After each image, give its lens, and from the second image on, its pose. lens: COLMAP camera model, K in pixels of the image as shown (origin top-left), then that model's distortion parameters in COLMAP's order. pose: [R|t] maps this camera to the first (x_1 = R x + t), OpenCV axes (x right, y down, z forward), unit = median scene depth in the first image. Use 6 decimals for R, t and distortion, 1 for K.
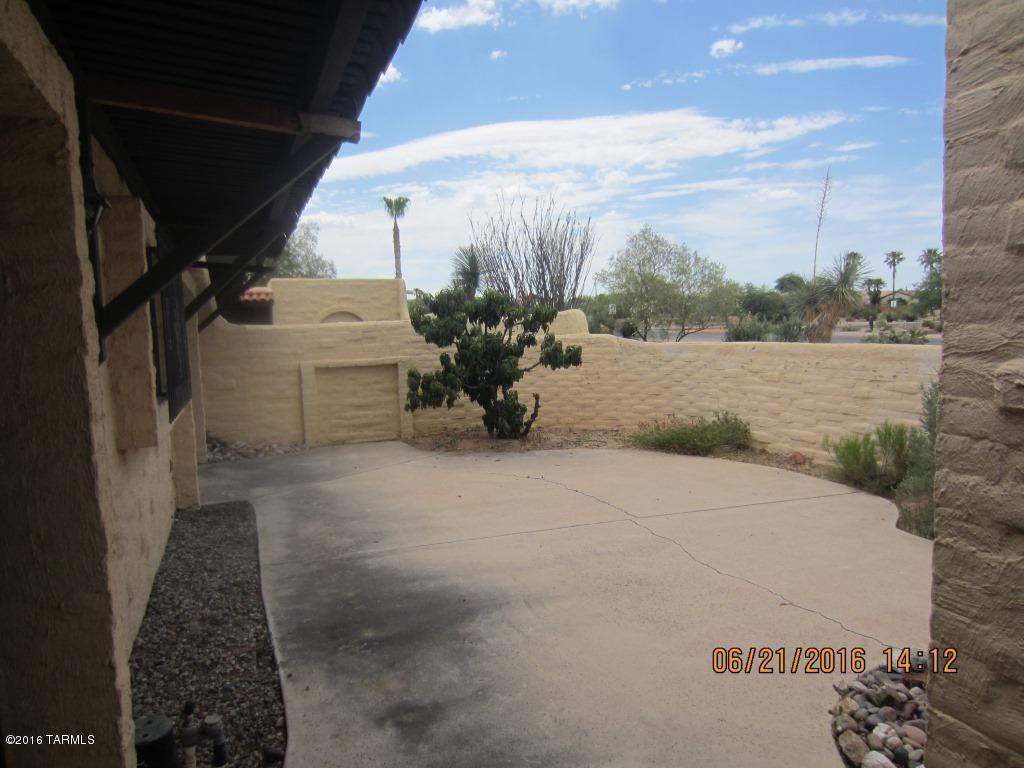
lens RADIAL K [[722.4, 0, 512.0], [0, 722.4, 384.0], [0, 0, 1]] dist [-0.001008, -0.002335]
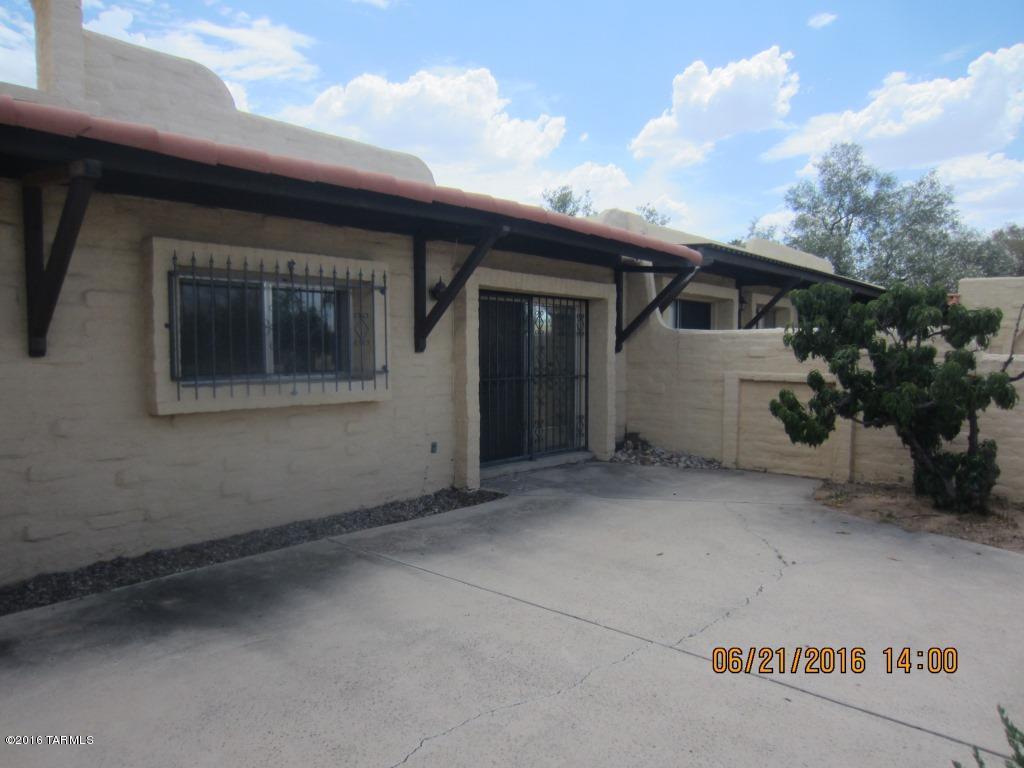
lens RADIAL K [[750.1, 0, 560.9], [0, 750.1, 381.3], [0, 0, 1]] dist [0.004603, -0.006247]
pose [[0.481932, 0.081585, -0.872402, 0.883519], [-0.089983, 0.995000, 0.043341, -0.084156], [0.871576, 0.057613, 0.486864, 0.761495]]
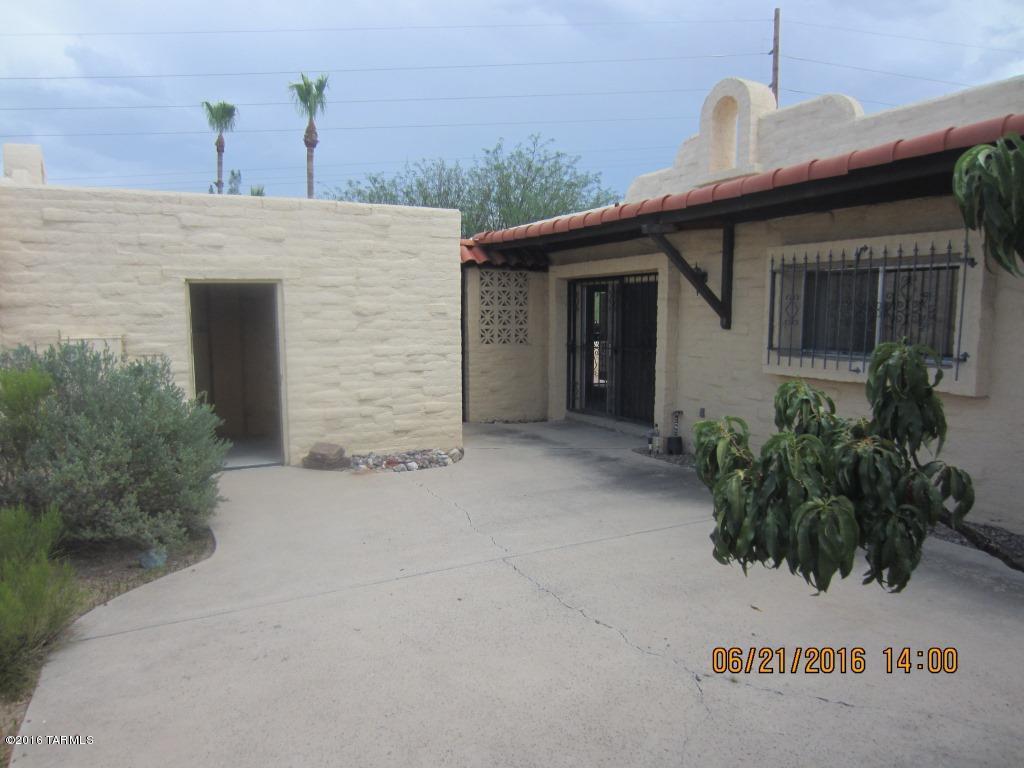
lens RADIAL K [[722.4, 0, 512.0], [0, 722.4, 384.0], [0, 0, 1]] dist [-0.001008, -0.002335]
pose [[-0.993944, 0.025711, -0.106834, 0.311356], [0.006748, 0.984688, 0.174195, -0.179076], [0.109677, 0.172419, -0.978899, 2.233957]]
